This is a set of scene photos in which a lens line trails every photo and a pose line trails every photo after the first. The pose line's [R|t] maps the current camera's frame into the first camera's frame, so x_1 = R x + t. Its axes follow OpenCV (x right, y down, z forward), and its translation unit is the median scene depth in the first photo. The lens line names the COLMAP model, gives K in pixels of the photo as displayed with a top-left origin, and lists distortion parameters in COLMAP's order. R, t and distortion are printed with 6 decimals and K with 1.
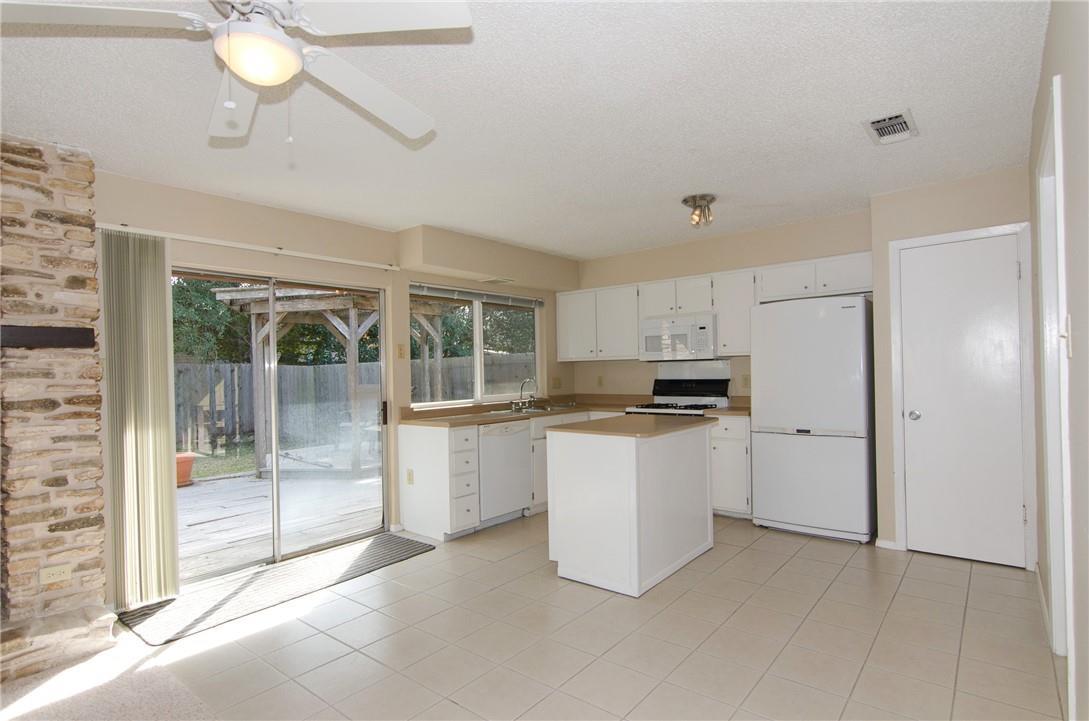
lens RADIAL K [[559.7, 0, 544.2], [0, 559.7, 362.2], [0, 0, 1]] dist [-0.004190, -0.000600]
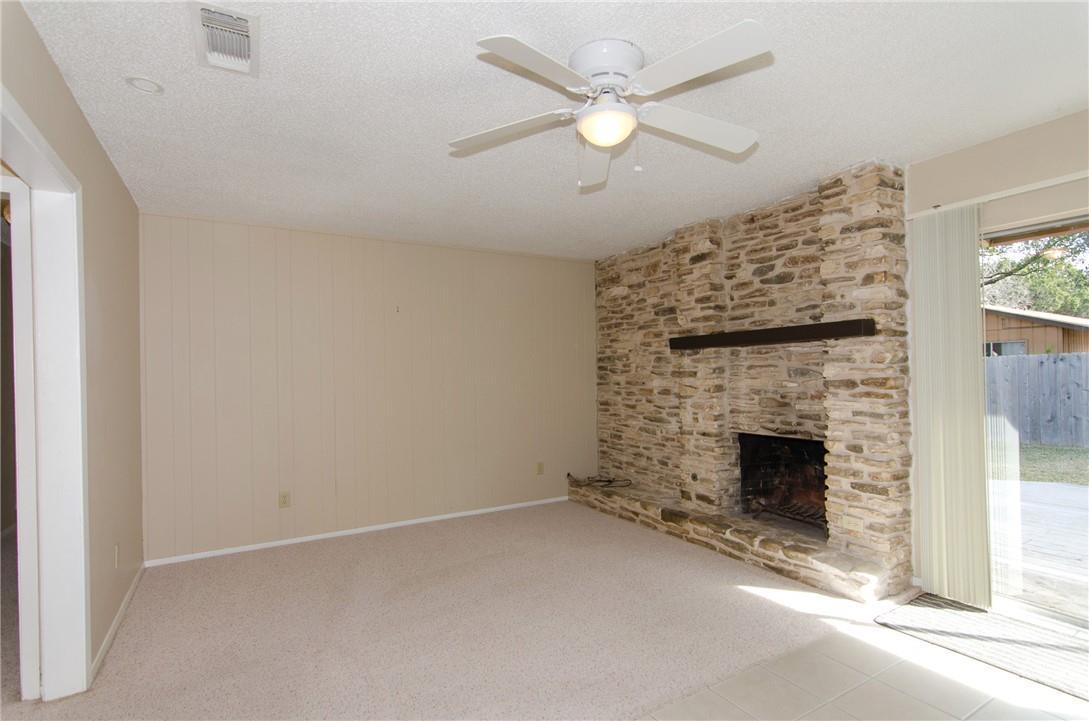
lens RADIAL K [[506.6, 0, 544.5], [0, 506.6, 371.1], [0, 0, 1]] dist [0.002576, 0.000192]
pose [[-0.317414, 0.022197, -0.948027, 0.375600], [0.030404, 0.999450, 0.013221, 0.012021], [0.947799, -0.024627, -0.317915, 0.713766]]
